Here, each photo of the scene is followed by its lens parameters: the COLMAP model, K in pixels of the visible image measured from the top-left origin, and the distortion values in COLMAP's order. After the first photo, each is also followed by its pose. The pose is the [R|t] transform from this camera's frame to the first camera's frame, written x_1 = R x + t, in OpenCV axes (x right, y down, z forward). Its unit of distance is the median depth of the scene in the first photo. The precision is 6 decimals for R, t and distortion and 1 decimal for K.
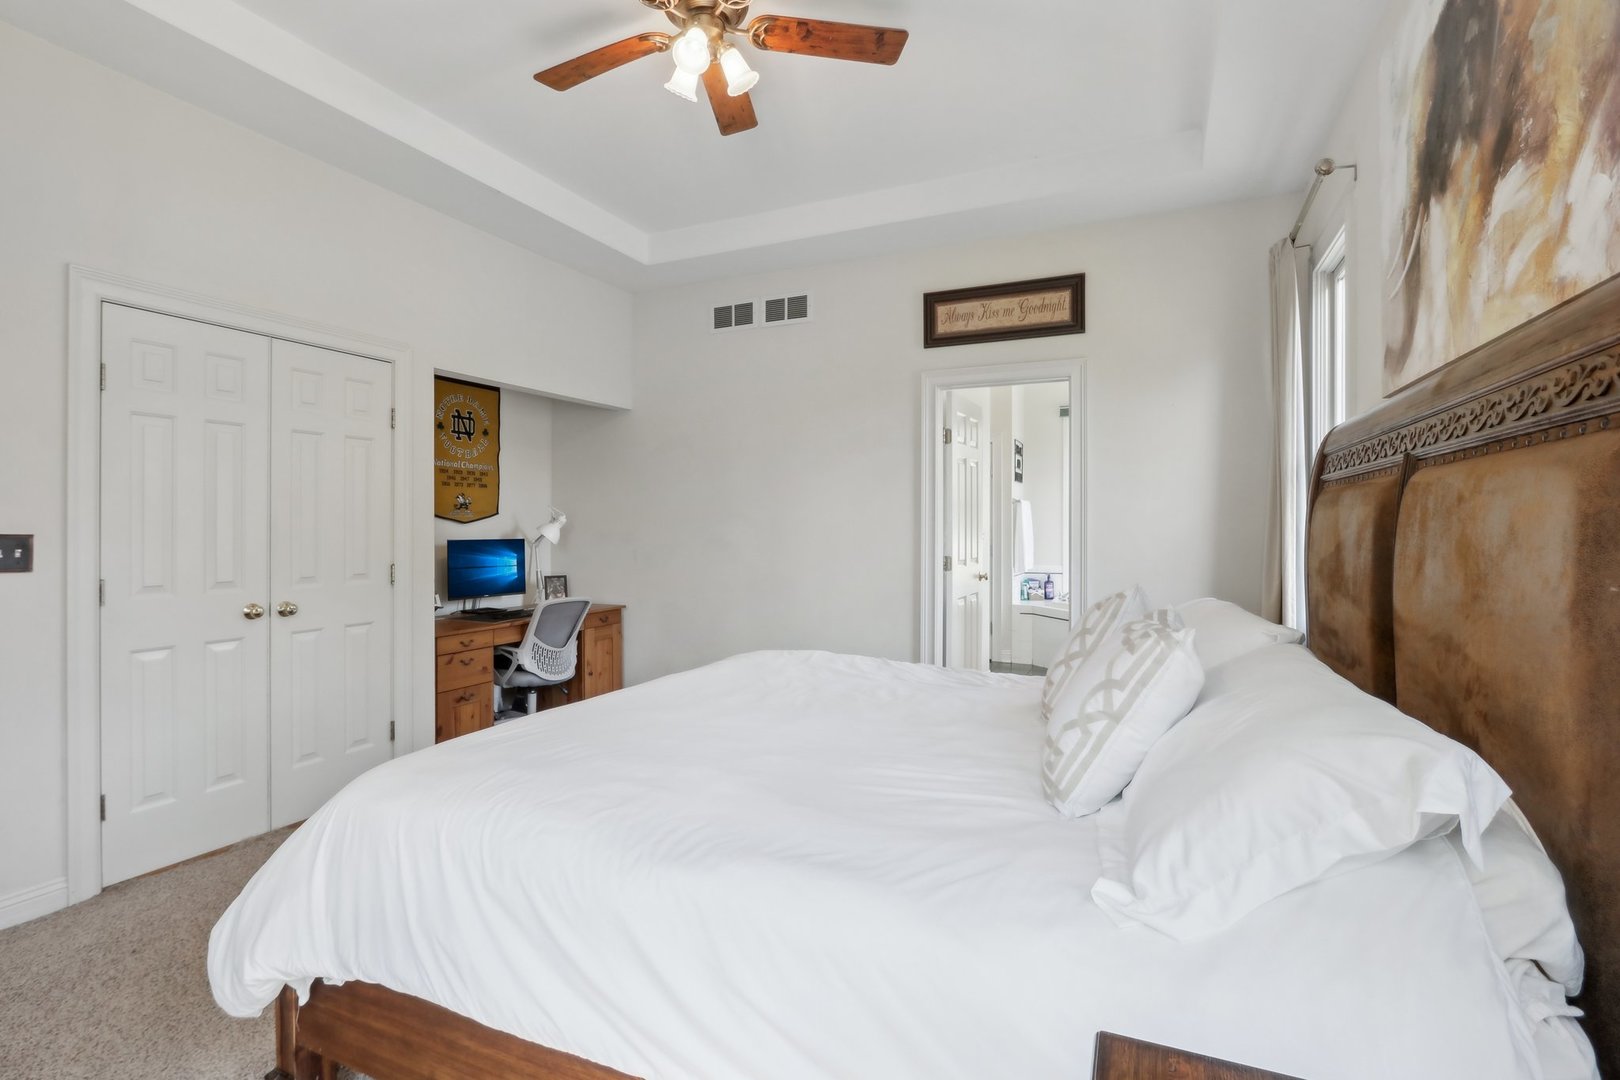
lens RADIAL K [[777.1, 0, 802.2], [0, 777.1, 529.2], [0, 0, 1]] dist [-0.022287, 0.004281]
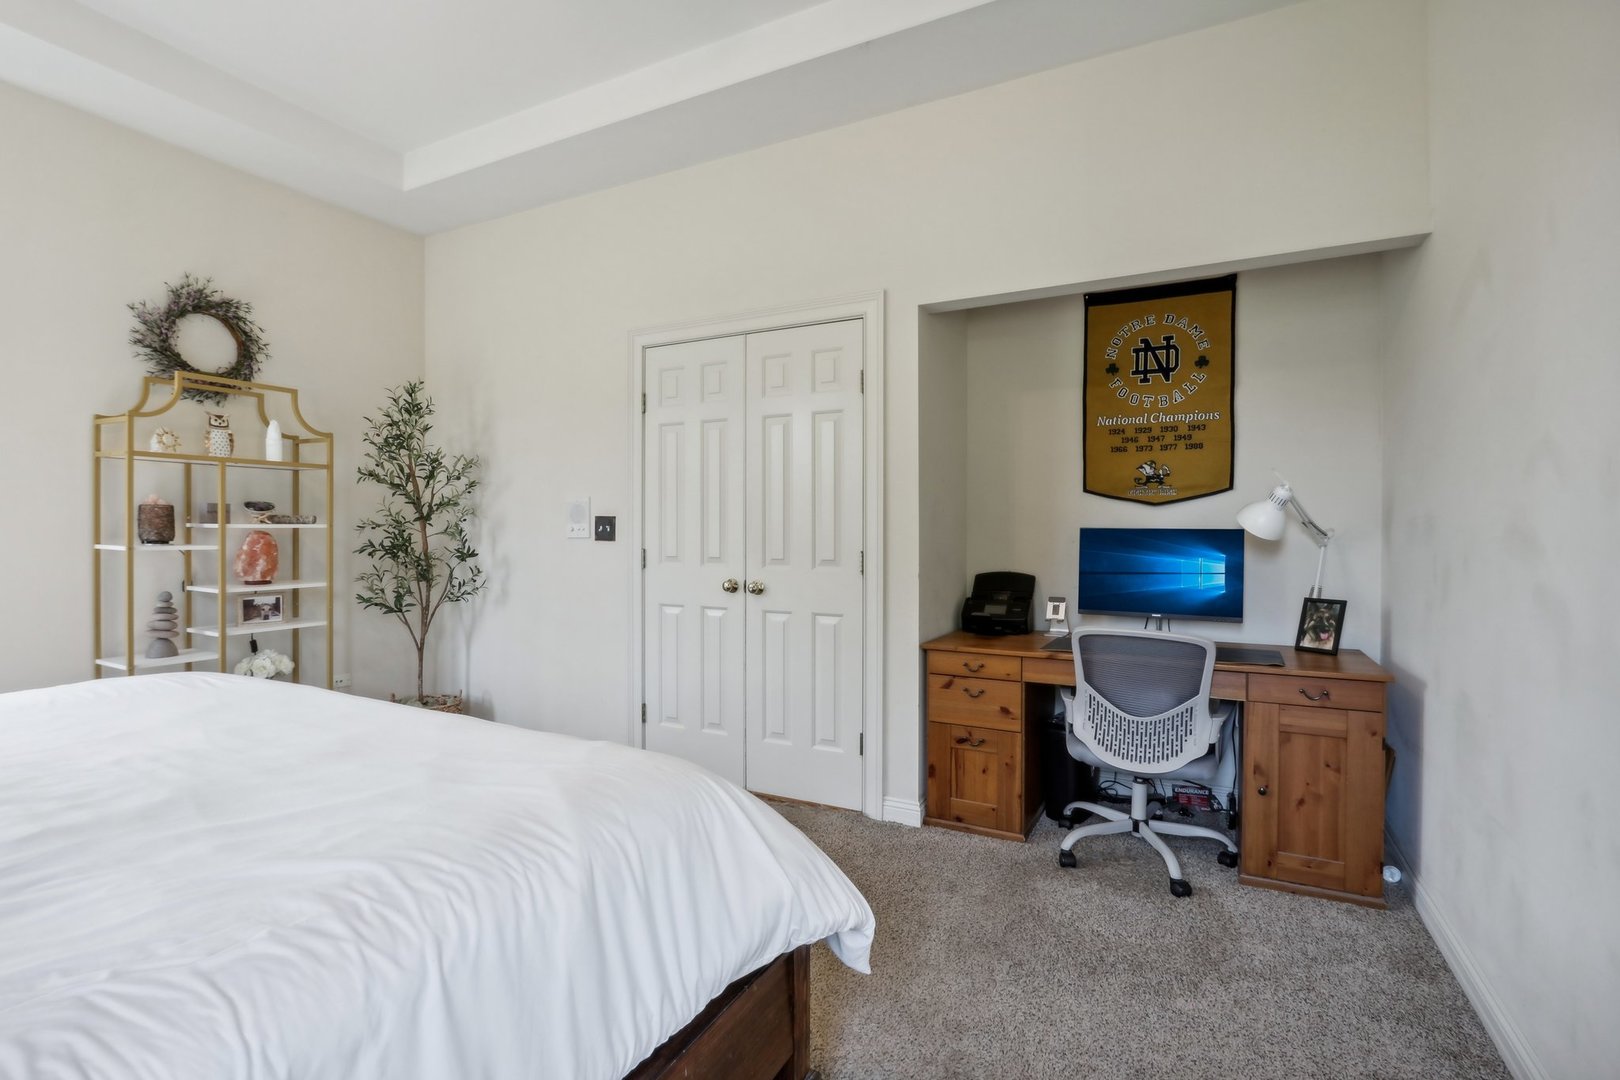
lens RADIAL K [[777.1, 0, 798.8], [0, 777.1, 541.8], [0, 0, 1]] dist [-0.022287, 0.004281]
pose [[-0.061248, 0.012591, -0.998043, 0.255711], [-0.006772, 0.999892, 0.013030, 0.017593], [0.998100, 0.007557, -0.061156, 0.739962]]
